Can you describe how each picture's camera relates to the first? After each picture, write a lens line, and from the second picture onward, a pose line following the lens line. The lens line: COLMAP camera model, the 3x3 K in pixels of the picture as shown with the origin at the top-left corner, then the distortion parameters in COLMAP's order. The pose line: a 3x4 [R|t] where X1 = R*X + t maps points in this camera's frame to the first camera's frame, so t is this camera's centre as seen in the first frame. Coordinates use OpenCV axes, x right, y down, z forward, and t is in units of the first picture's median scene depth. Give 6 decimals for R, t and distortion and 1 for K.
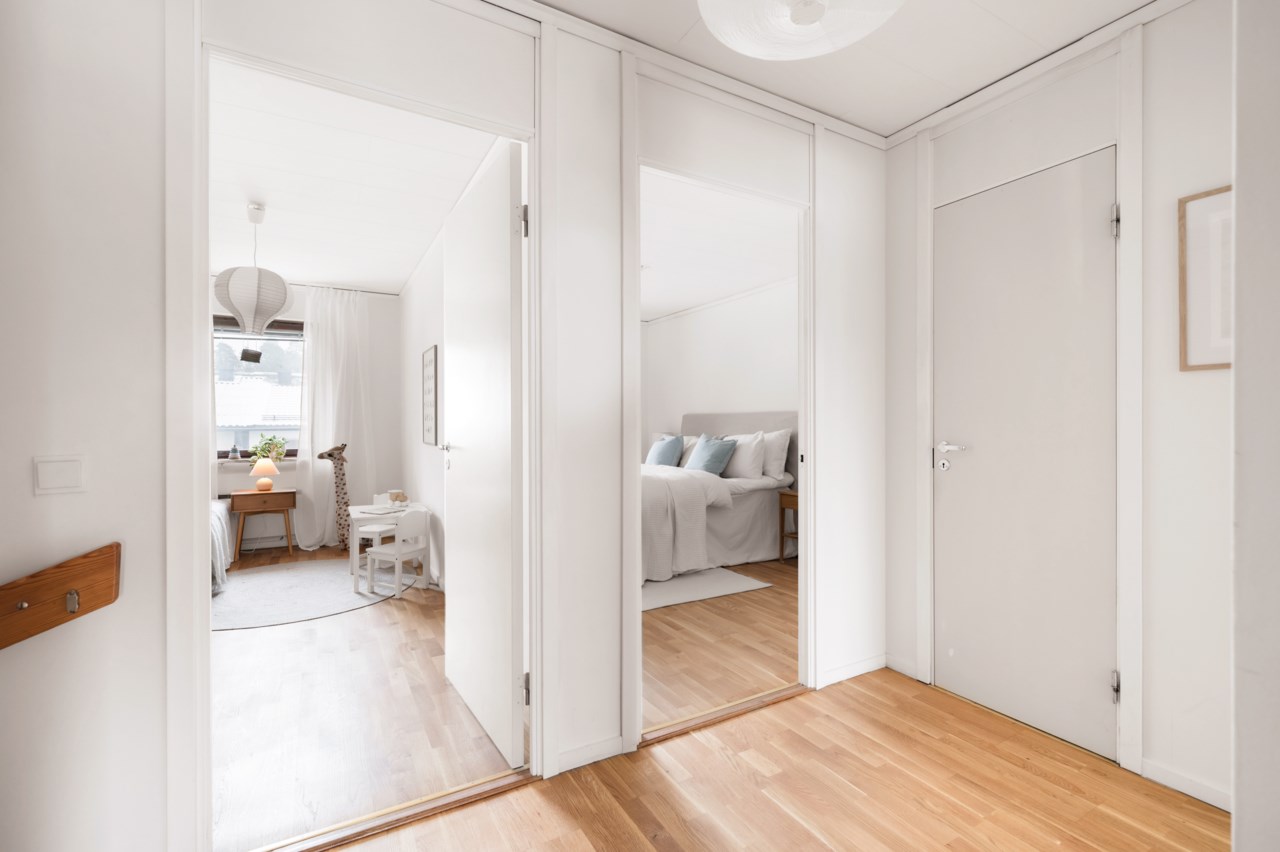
lens RADIAL K [[571.9, 0, 640.0], [0, 571.9, 426.0], [0, 0, 1]] dist [-0.003105, -0.000261]
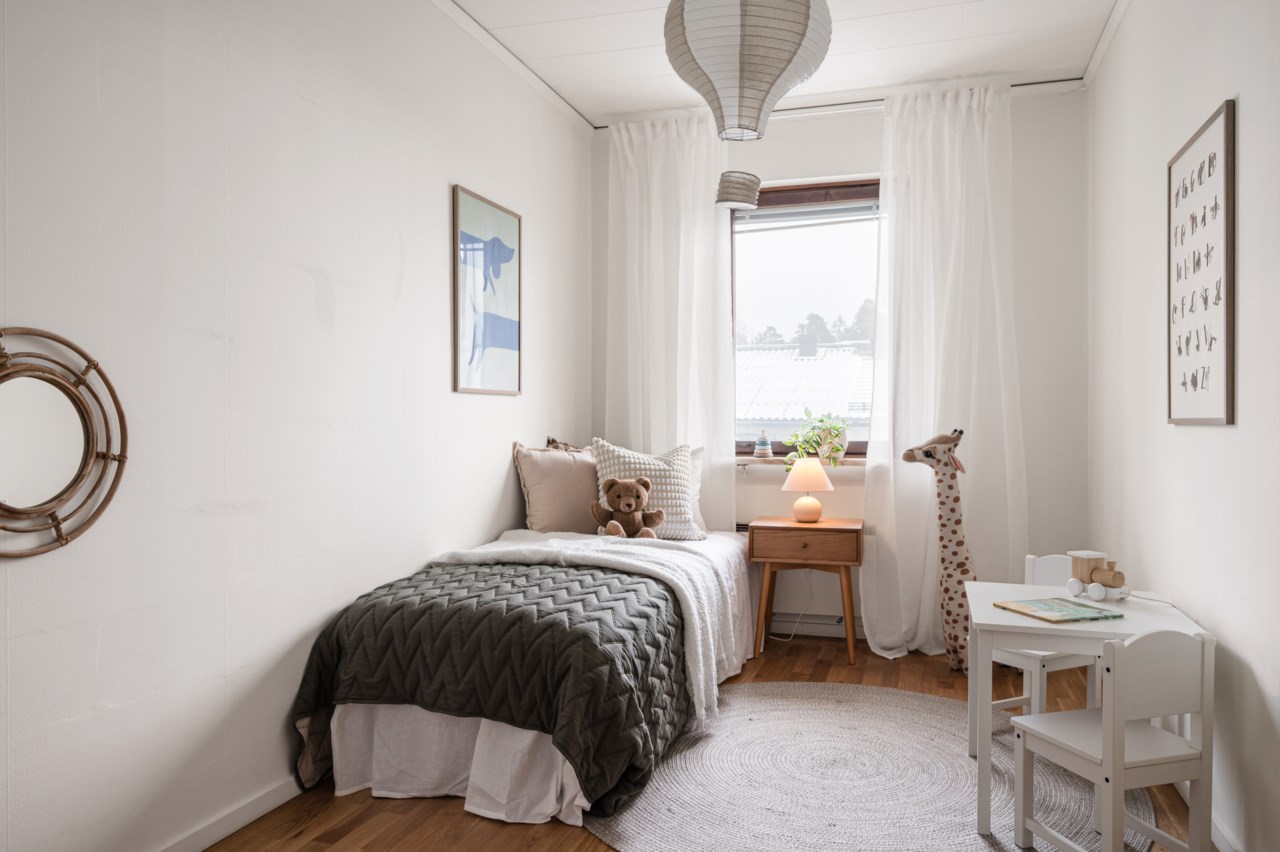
lens RADIAL K [[931.0, 0, 640.0], [0, 931.0, 426.0], [0, 0, 1]] dist [-0.009359, -0.004038]
pose [[0.686855, 0.004171, -0.726783, -0.169194], [-0.002841, 0.999991, 0.003054, 0.027315], [0.726789, -0.000033, 0.686860, 0.336795]]
